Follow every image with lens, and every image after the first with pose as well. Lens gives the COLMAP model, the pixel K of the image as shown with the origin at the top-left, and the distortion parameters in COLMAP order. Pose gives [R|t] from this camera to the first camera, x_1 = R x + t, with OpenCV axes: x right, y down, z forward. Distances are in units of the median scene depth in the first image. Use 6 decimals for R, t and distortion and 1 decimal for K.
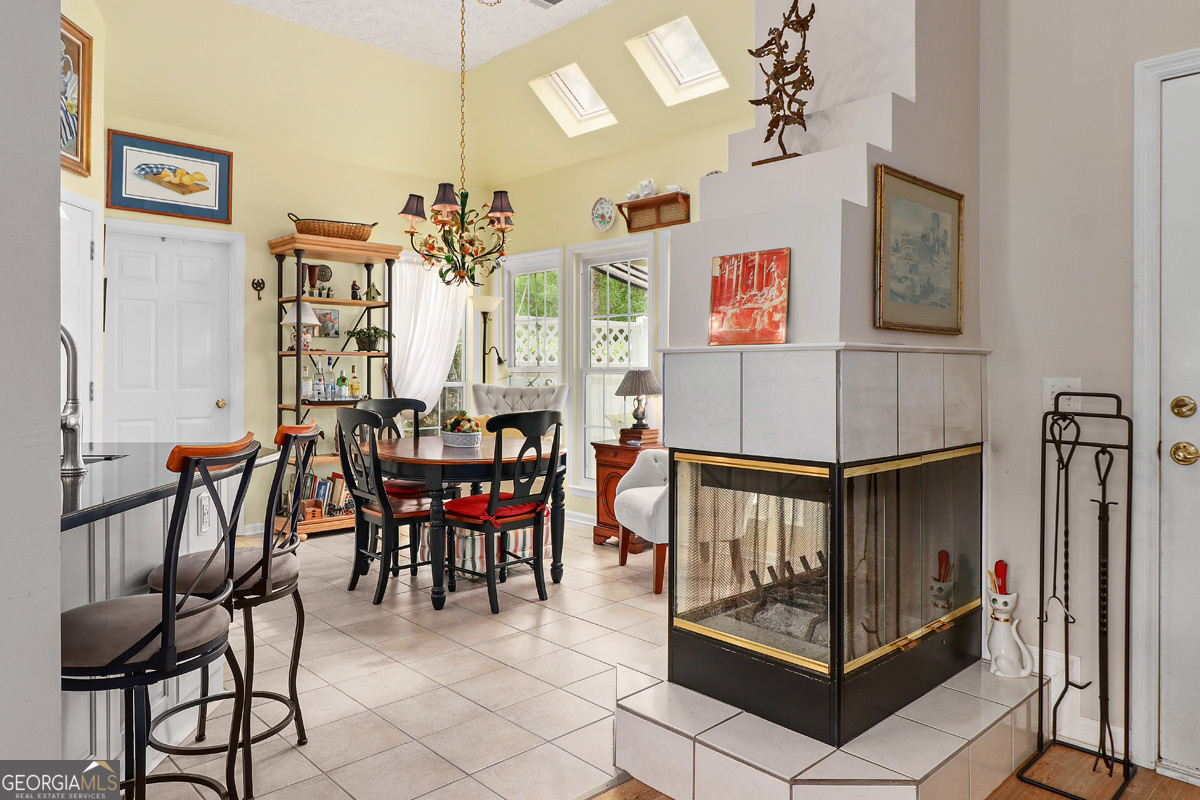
lens RADIAL K [[799.2, 0, 584.2], [0, 799.2, 364.8], [0, 0, 1]] dist [-0.000576, -0.000127]
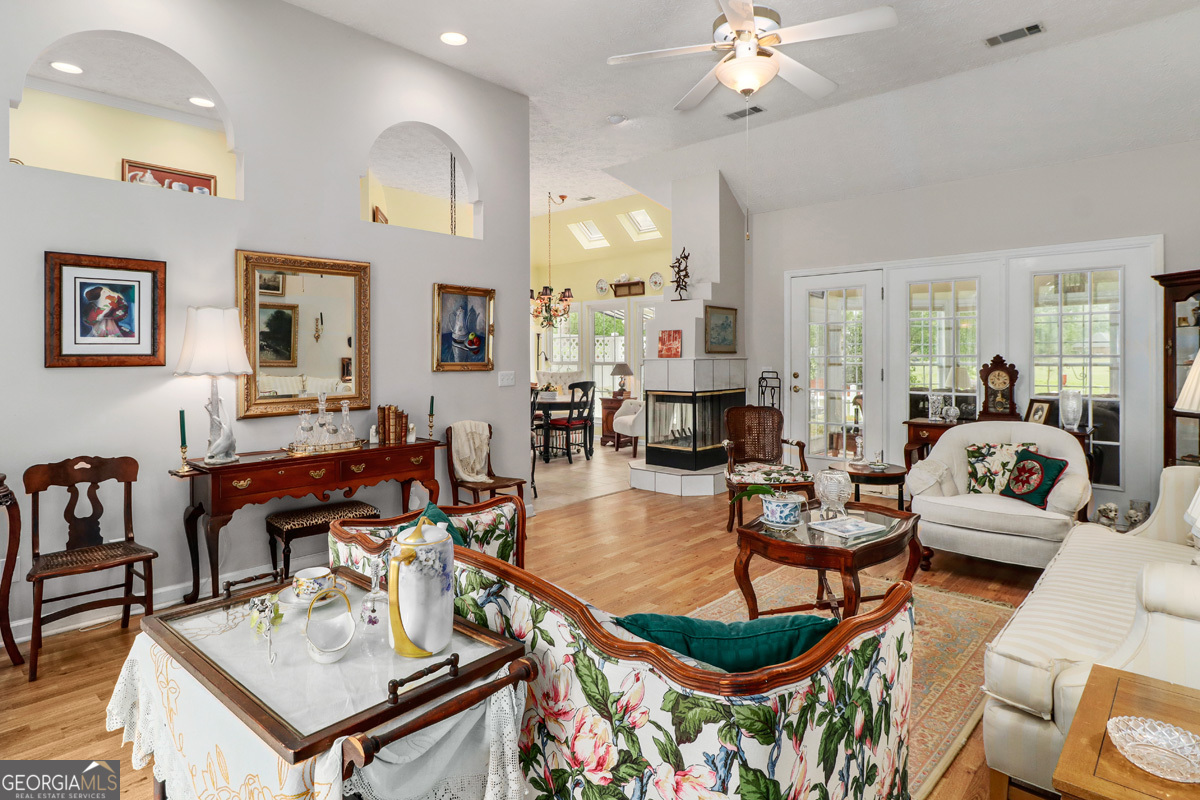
lens RADIAL K [[667.4, 0, 601.6], [0, 667.4, 376.4], [0, 0, 1]] dist [0.000160, -0.000037]
pose [[0.995874, -0.013150, 0.089785, -0.154329], [0.010174, 0.999386, 0.033513, -0.020954], [-0.090171, -0.032462, 0.995397, -0.819702]]
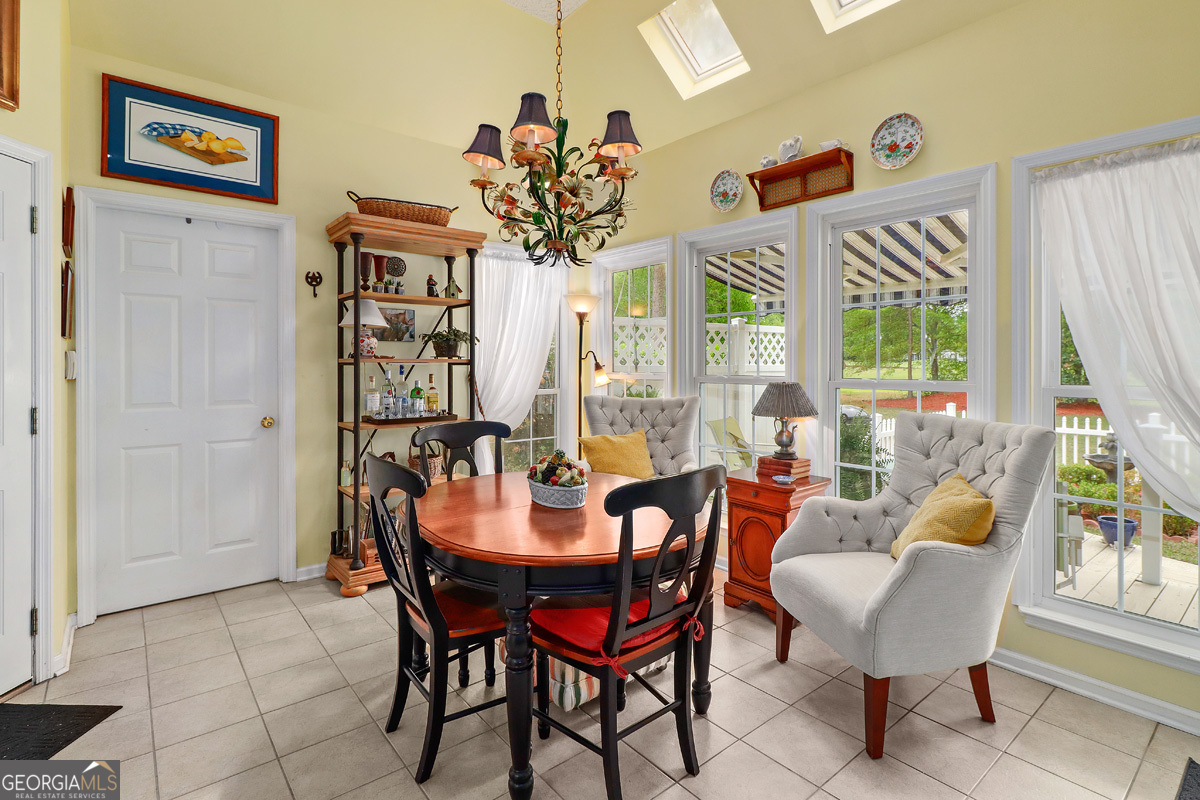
lens RADIAL K [[585.3, 0, 603.2], [0, 585.3, 358.2], [0, 0, 1]] dist [-0.002168, -0.000748]
pose [[0.997770, -0.001868, -0.066725, -0.072336], [0.001770, 0.999997, -0.001531, -0.017602], [0.066727, 0.001409, 0.997770, 0.447988]]
